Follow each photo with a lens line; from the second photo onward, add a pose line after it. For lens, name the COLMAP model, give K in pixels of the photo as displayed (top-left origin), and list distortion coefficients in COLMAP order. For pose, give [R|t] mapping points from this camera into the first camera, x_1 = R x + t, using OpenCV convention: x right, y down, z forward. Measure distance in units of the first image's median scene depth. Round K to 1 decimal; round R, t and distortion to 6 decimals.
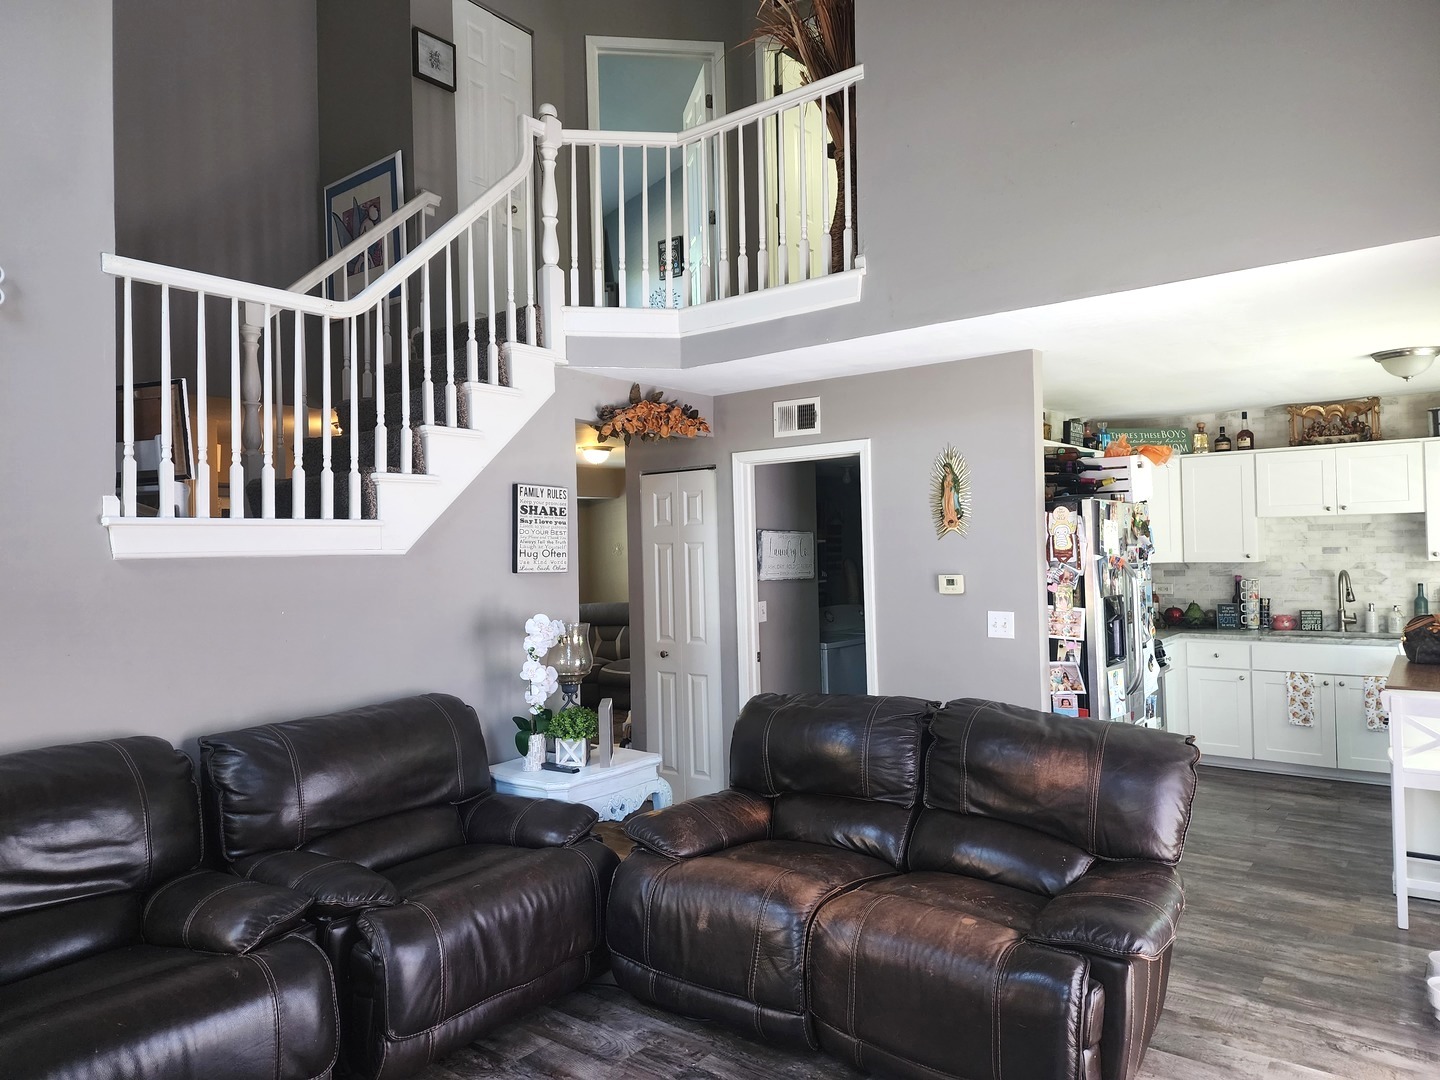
lens RADIAL K [[967.6, 0, 716.3], [0, 967.6, 530.9], [0, 0, 1]] dist [0.071996, -0.068918]
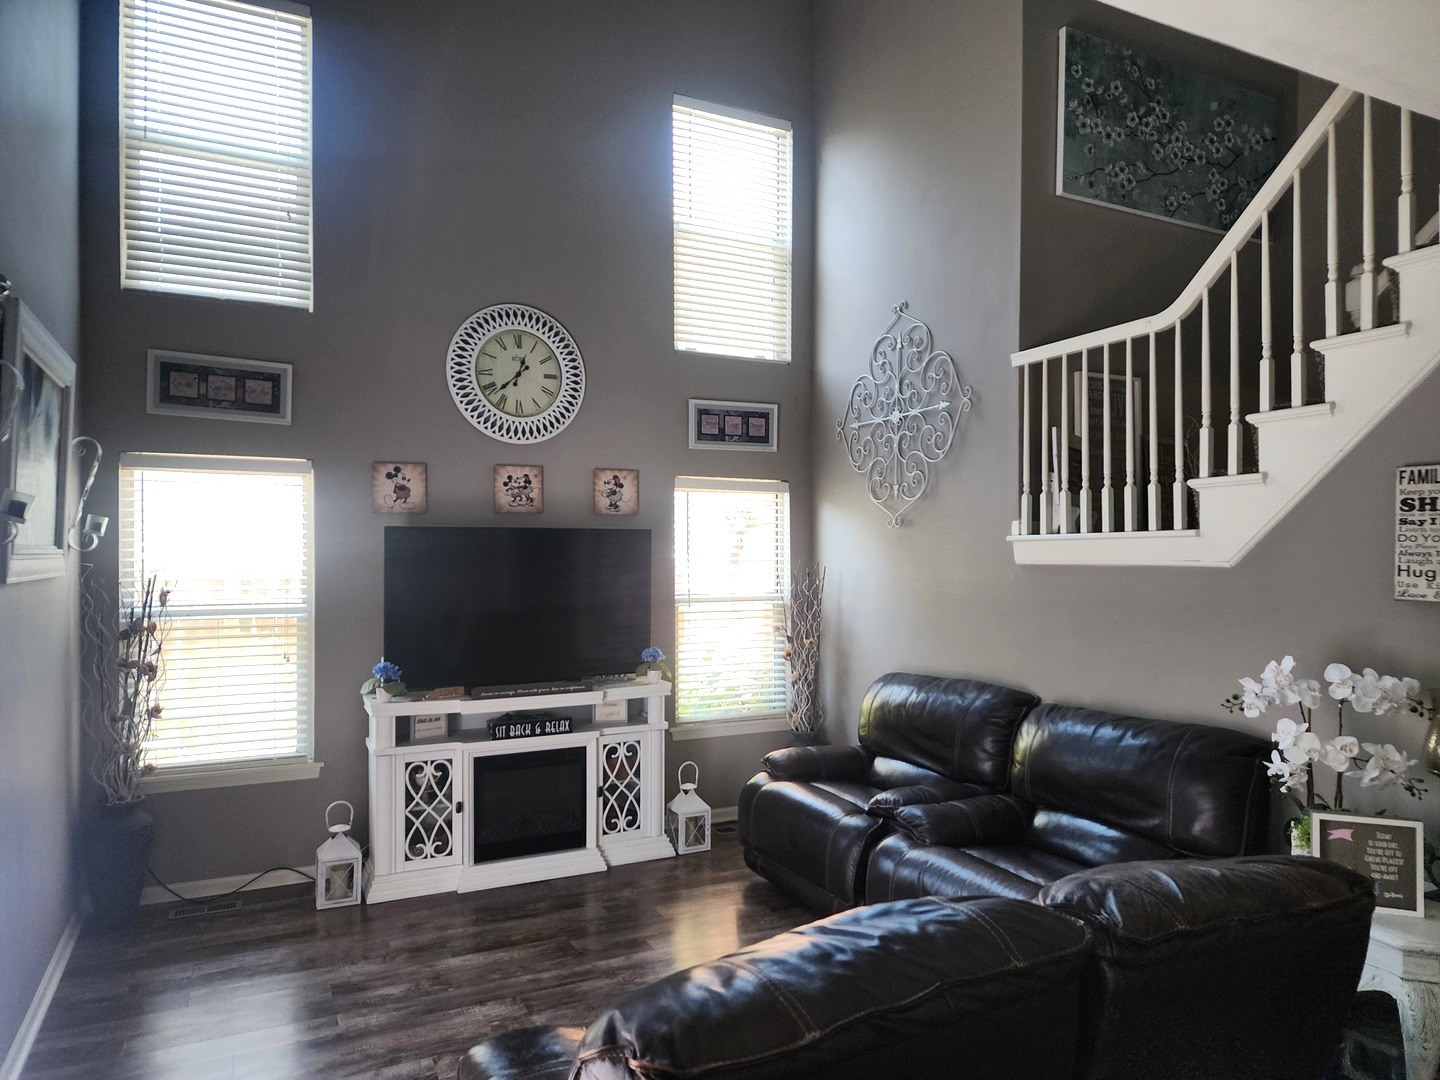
lens RADIAL K [[967.6, 0, 728.6], [0, 967.6, 541.6], [0, 0, 1]] dist [0.071996, -0.068918]
pose [[-0.425157, 0.001952, -0.905118, 0.571210], [0.024275, 0.999663, -0.009247, -0.001848], [0.904794, -0.025903, -0.425061, 0.820667]]
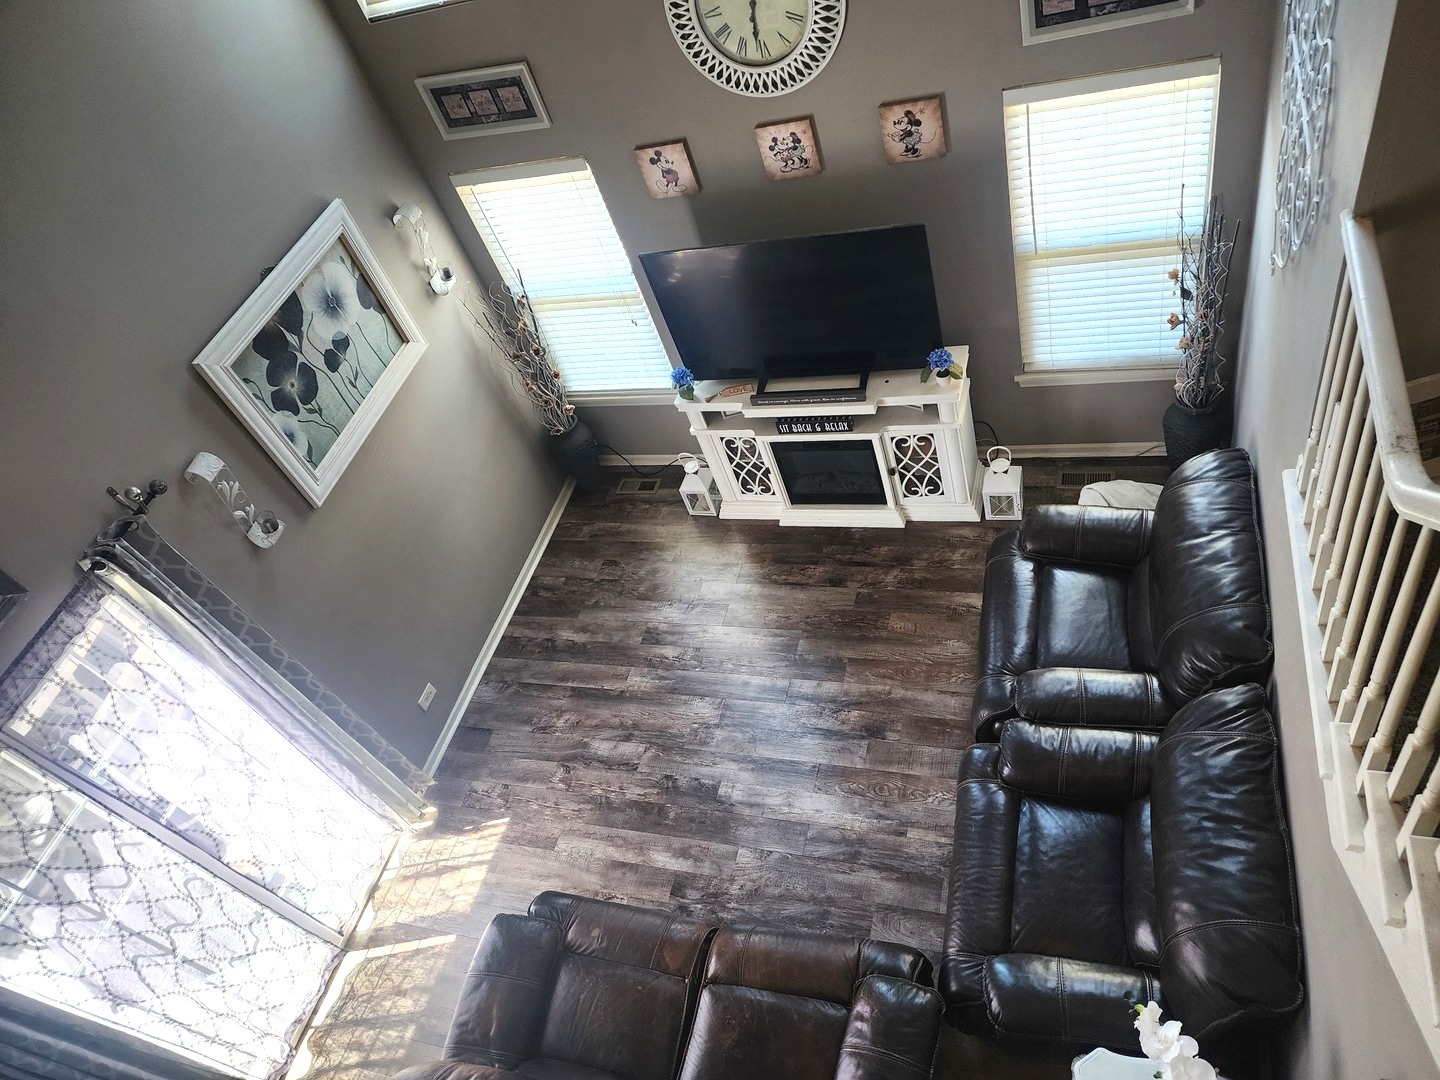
lens RADIAL K [[967.6, 0, 720.8], [0, 967.6, 552.6], [0, 0, 1]] dist [0.071996, -0.068918]
pose [[-0.880223, 0.472686, -0.042137, -0.055099], [0.309156, 0.638528, 0.704773, -0.502713], [0.360042, 0.607331, -0.708180, 0.991628]]
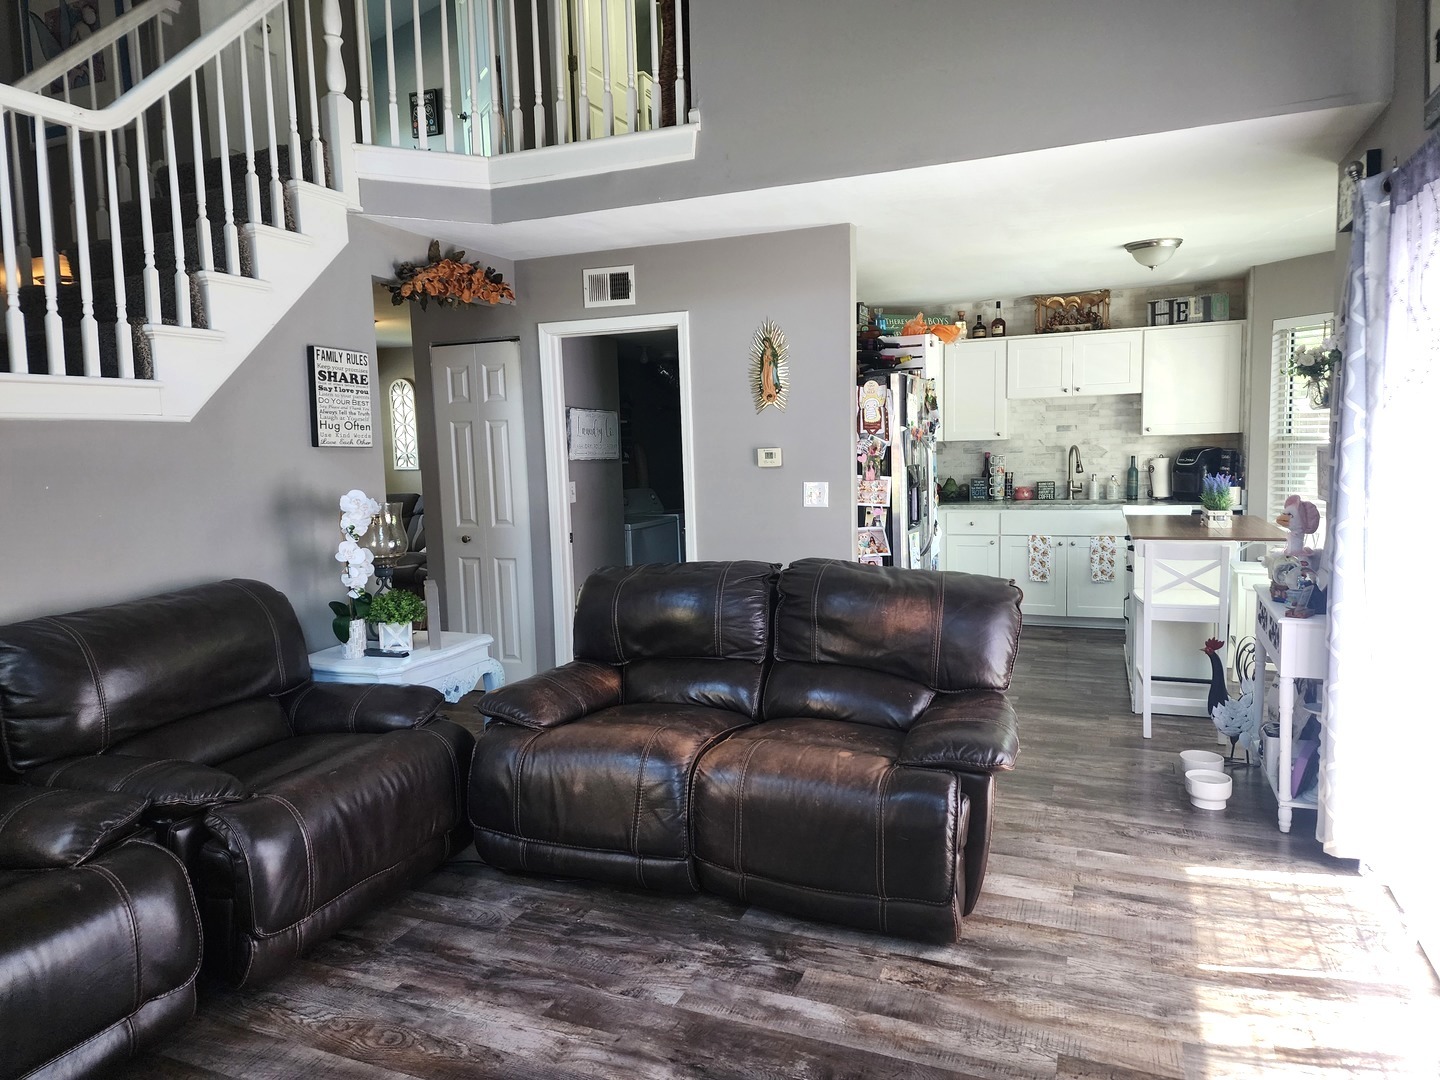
lens RADIAL K [[967.6, 0, 711.1], [0, 967.6, 530.0], [0, 0, 1]] dist [0.071996, -0.068918]
pose [[0.964678, -0.029857, 0.261734, -0.088135], [0.002618, 0.994594, 0.103810, 0.025675], [-0.263419, -0.099458, 0.959541, 0.026540]]
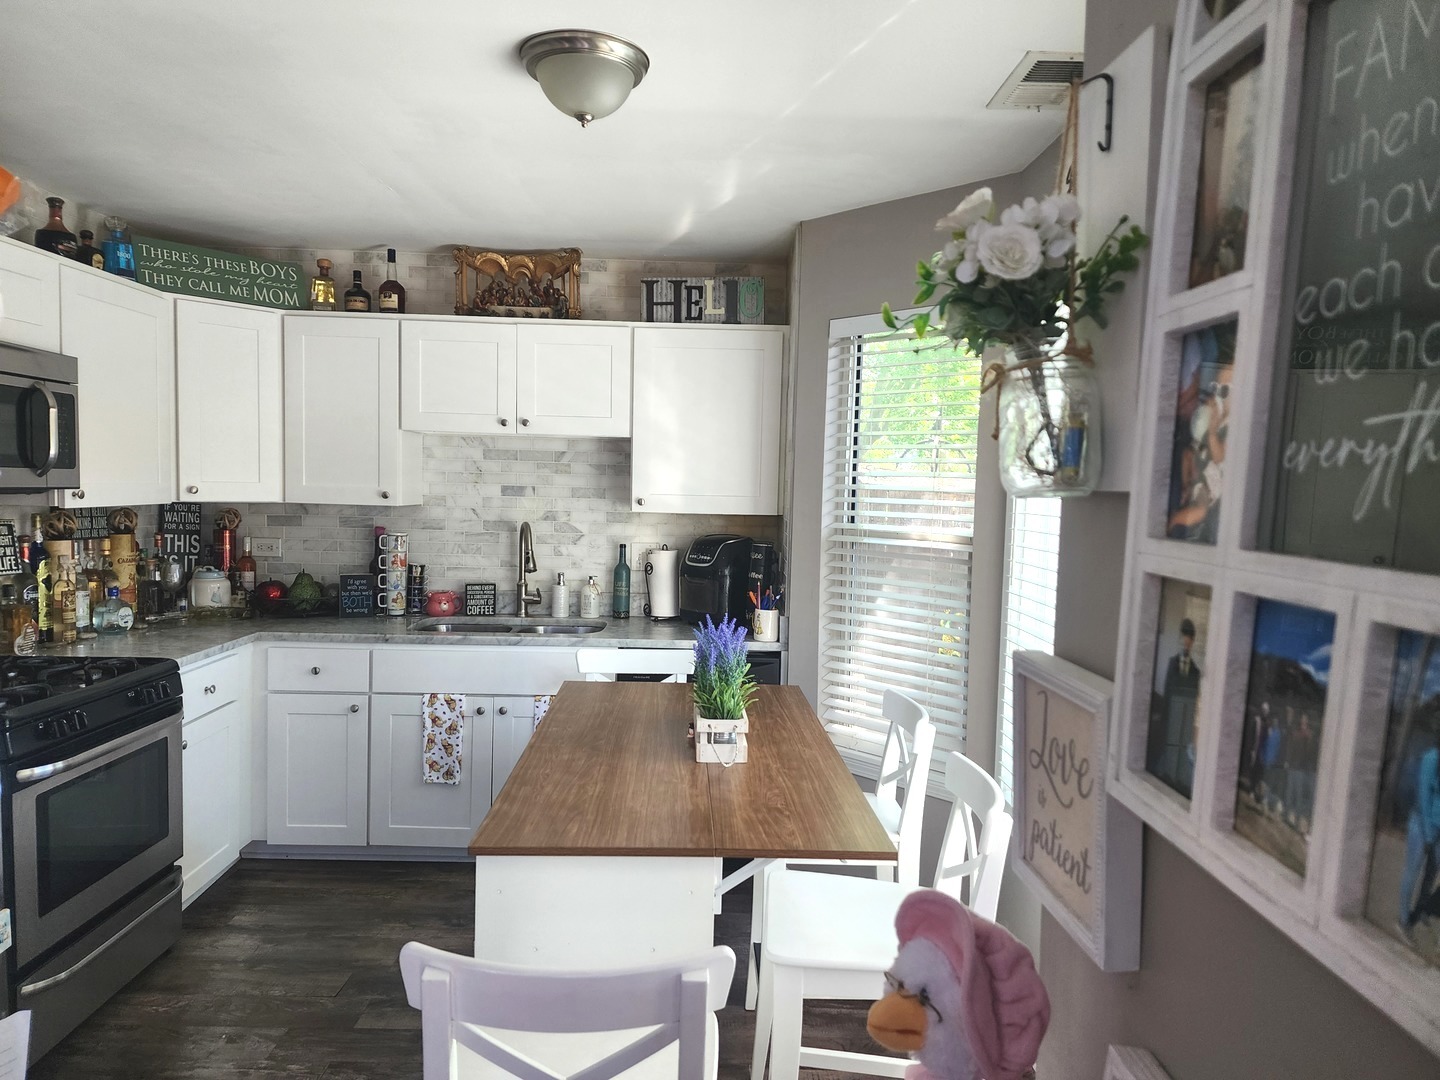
lens RADIAL K [[967.6, 0, 732.0], [0, 967.6, 551.4], [0, 0, 1]] dist [0.071996, -0.068918]
pose [[0.767475, -0.001695, 0.641076, 0.454913], [-0.052863, 0.996424, 0.065921, 0.013506], [-0.638895, -0.084482, 0.764641, 0.582702]]
